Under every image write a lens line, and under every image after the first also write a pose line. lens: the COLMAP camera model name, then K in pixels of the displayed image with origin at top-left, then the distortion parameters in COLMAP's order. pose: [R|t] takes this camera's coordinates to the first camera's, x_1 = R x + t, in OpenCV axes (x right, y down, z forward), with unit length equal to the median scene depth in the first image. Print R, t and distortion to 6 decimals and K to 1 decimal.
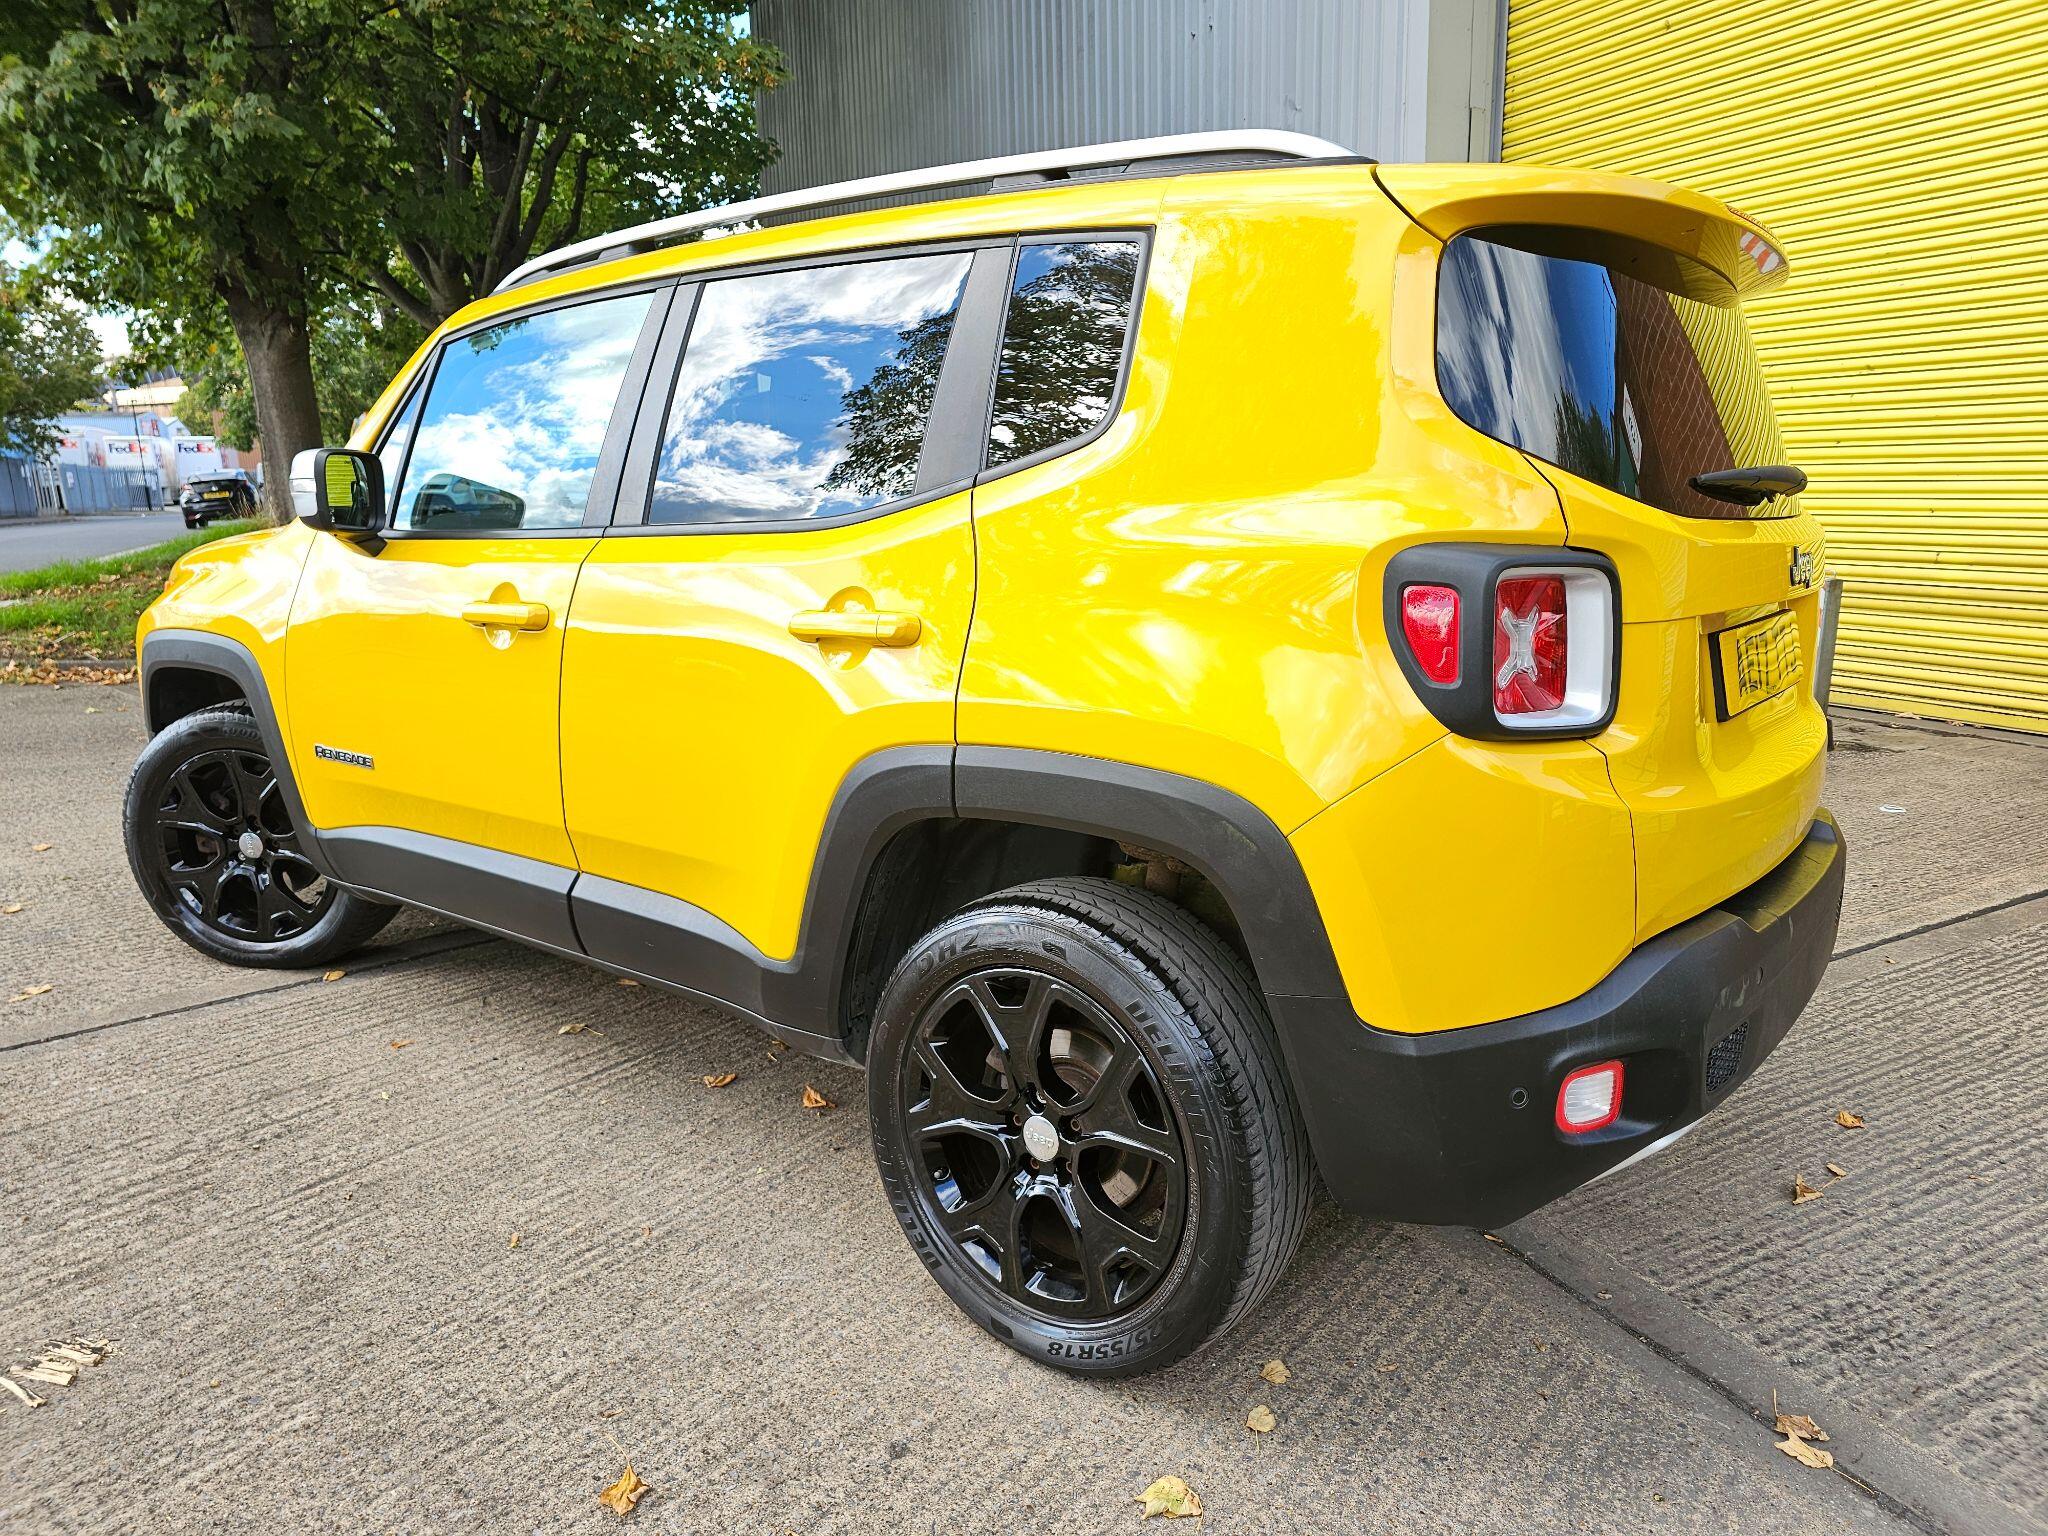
lens RADIAL K [[1375.7, 0, 1020.3], [0, 1375.7, 779.5], [0, 0, 1]] dist [0.035700, -0.022936]
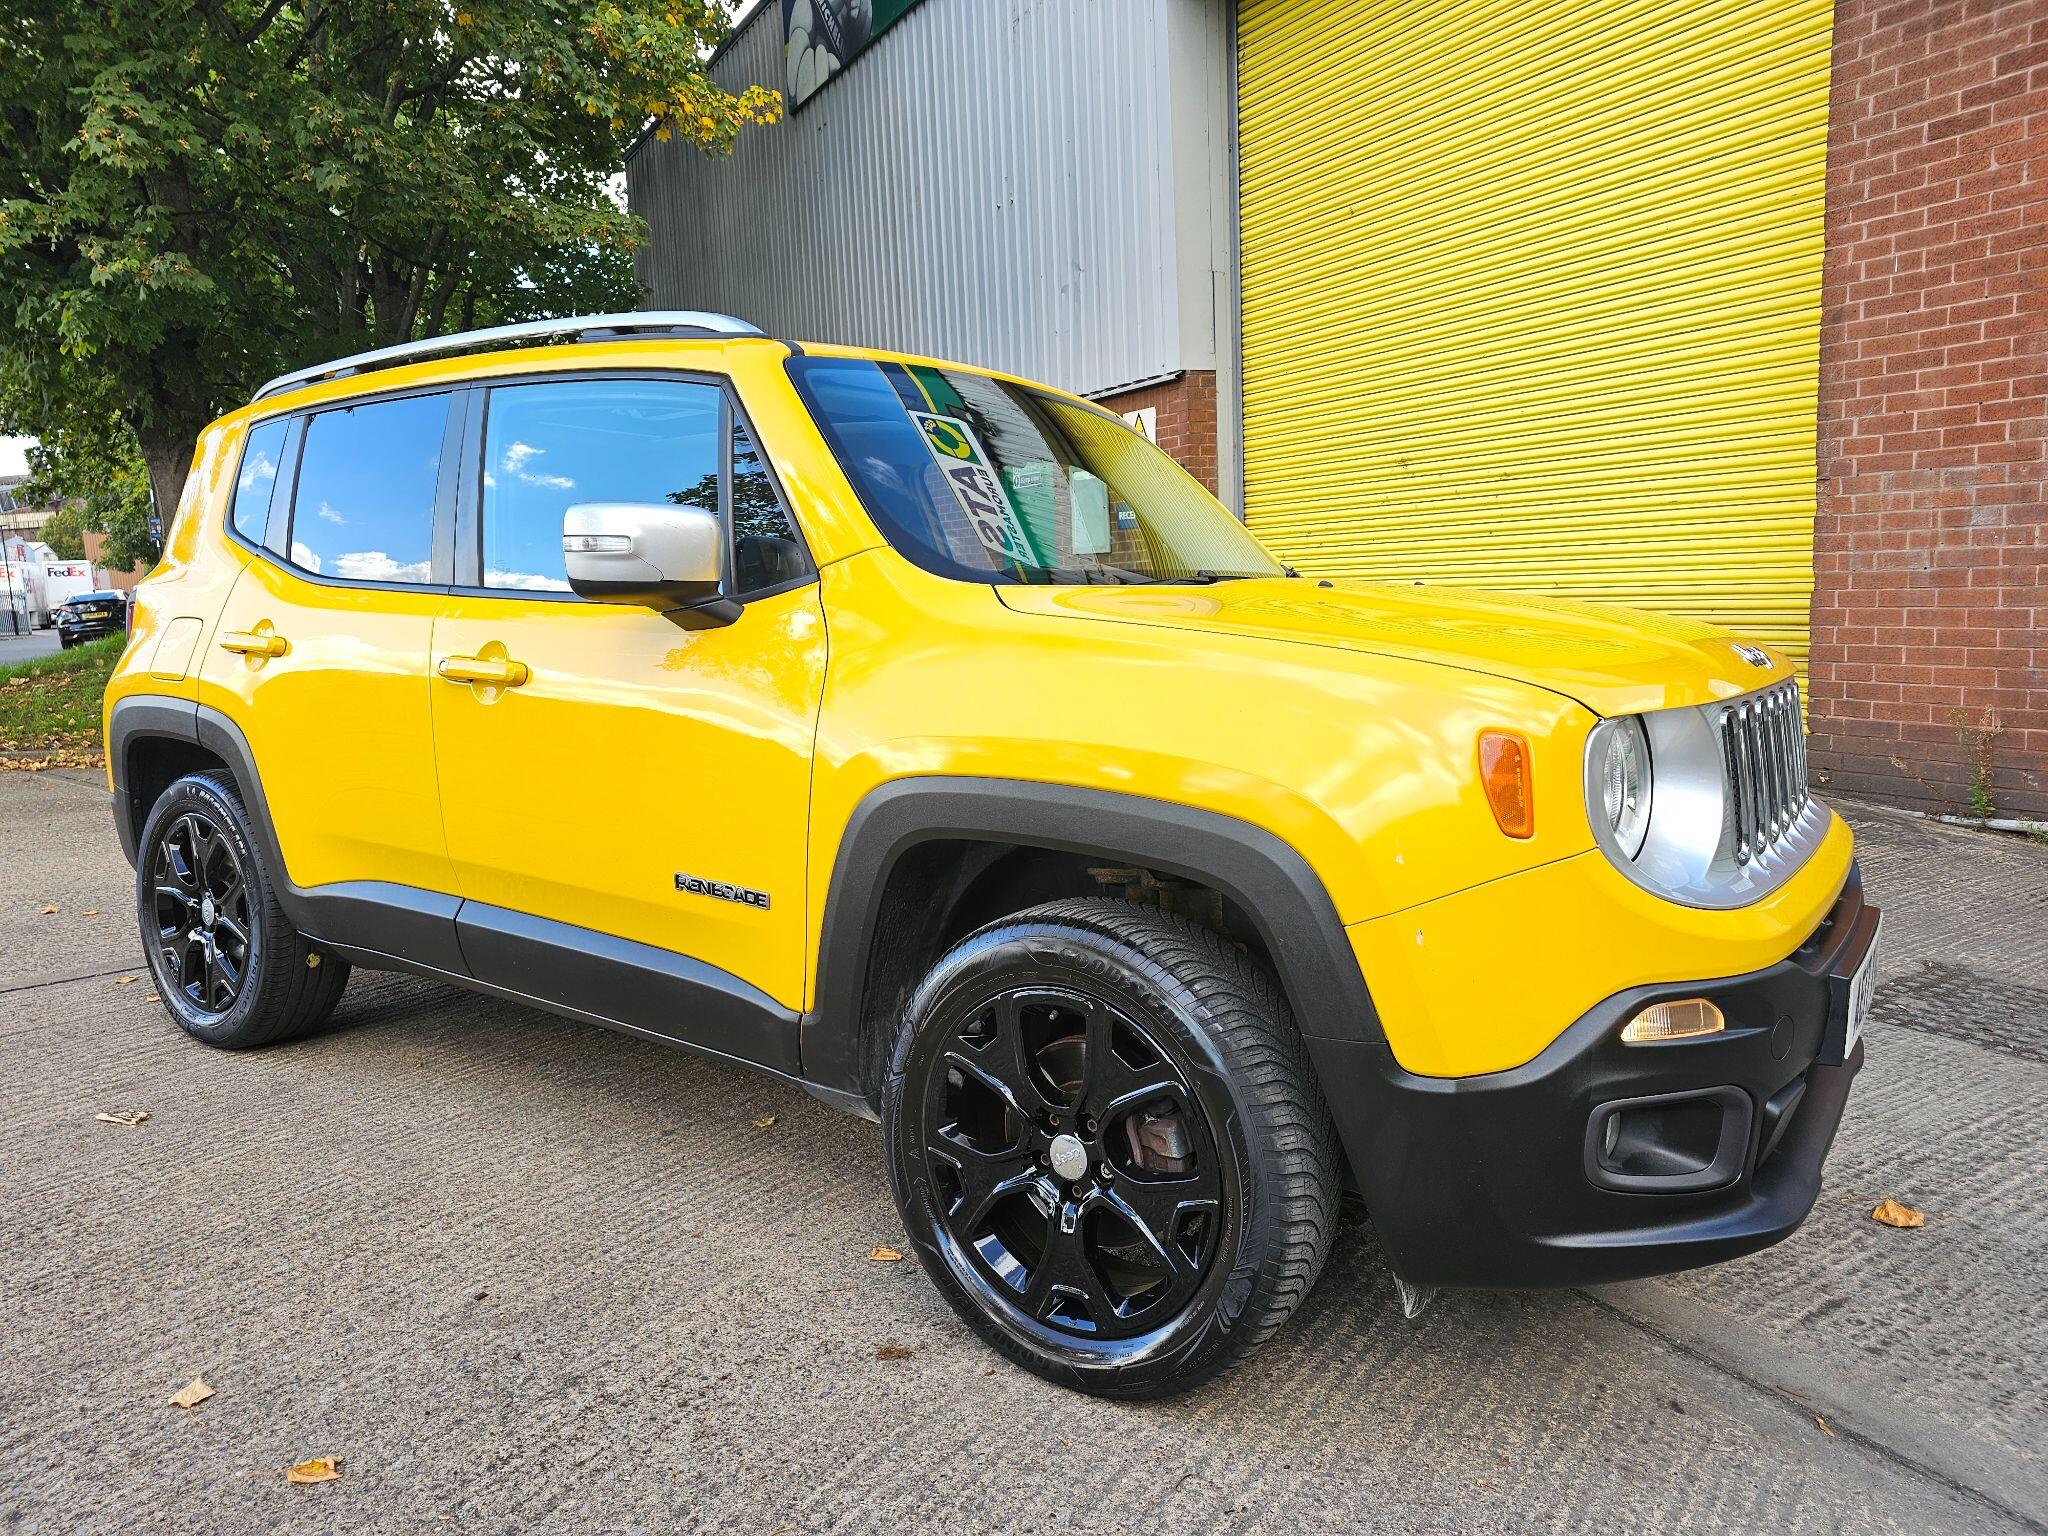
lens RADIAL K [[1375.7, 0, 1016.0], [0, 1375.7, 756.6], [0, 0, 1]] dist [0.035700, -0.022936]
pose [[0.997034, -0.026264, 0.072344, 0.152244], [0.032882, 0.995228, -0.091865, 0.148279], [-0.069586, 0.093971, 0.993140, -0.480786]]
